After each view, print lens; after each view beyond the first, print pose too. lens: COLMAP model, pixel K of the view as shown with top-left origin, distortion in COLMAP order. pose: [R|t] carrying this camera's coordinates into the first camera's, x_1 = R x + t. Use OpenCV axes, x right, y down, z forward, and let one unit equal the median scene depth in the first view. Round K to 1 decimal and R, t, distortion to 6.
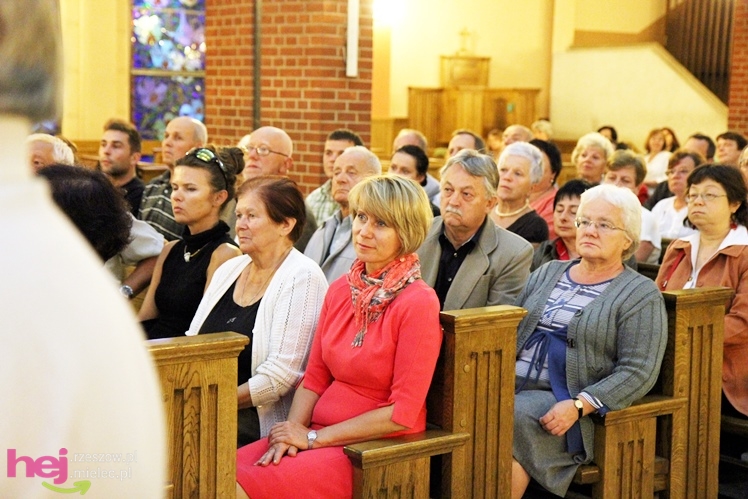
lens RADIAL K [[1380.0, 0, 374.0], [0, 1380.0, 249.5], [0, 0, 1]] dist [0.234199, 0.199252]
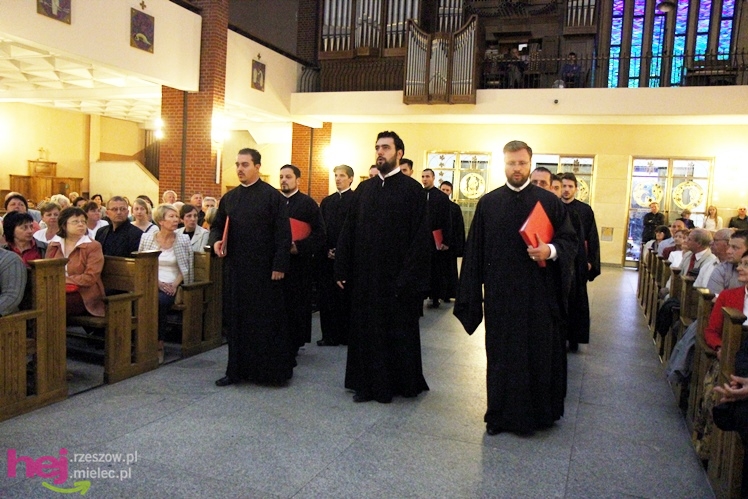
lens RADIAL K [[597.4, 0, 371.3], [0, 597.4, 257.0], [0, 0, 1]] dist [-0.098961, 0.120123]
pose [[0.858516, -0.030098, 0.511903, 0.180900], [0.026732, 0.999545, 0.013936, 0.024117], [-0.512090, 0.001720, 0.858930, -0.020655]]
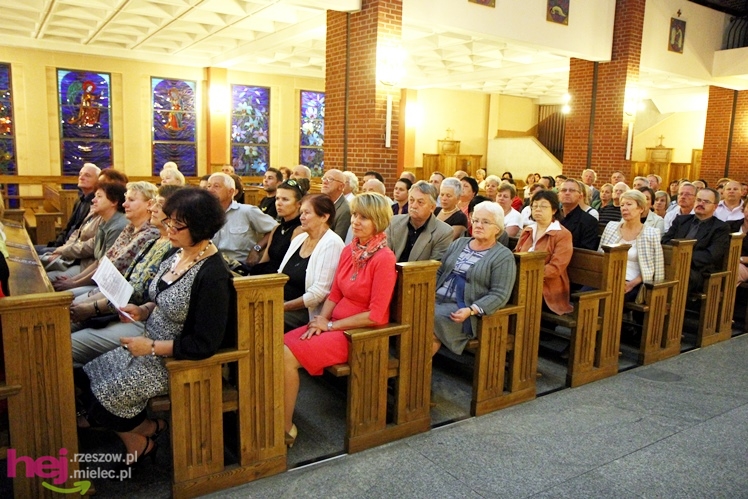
lens RADIAL K [[597.3, 0, 374.0], [0, 597.3, 249.5], [0, 0, 1]] dist [-0.097651, 0.118714]
pose [[0.997686, 0.016063, -0.066062, 0.057019], [-0.013304, 0.999029, 0.041992, -0.007559], [0.066672, -0.041016, 0.996932, 0.124311]]
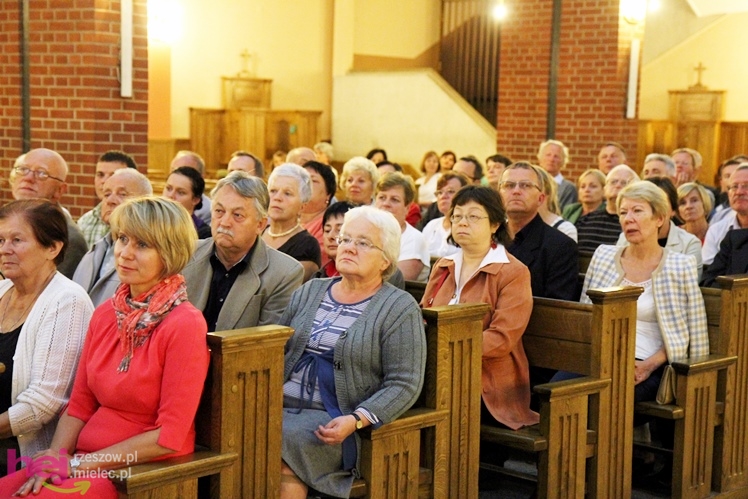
lens RADIAL K [[1380.0, 0, 374.0], [0, 1380.0, 249.5], [0, 0, 1]] dist [0.234199, 0.199252]
pose [[0.988240, -0.012022, 0.152438, 0.011591], [0.014335, 0.999798, -0.014087, 0.000285], [-0.152238, 0.016107, 0.988213, -0.011543]]
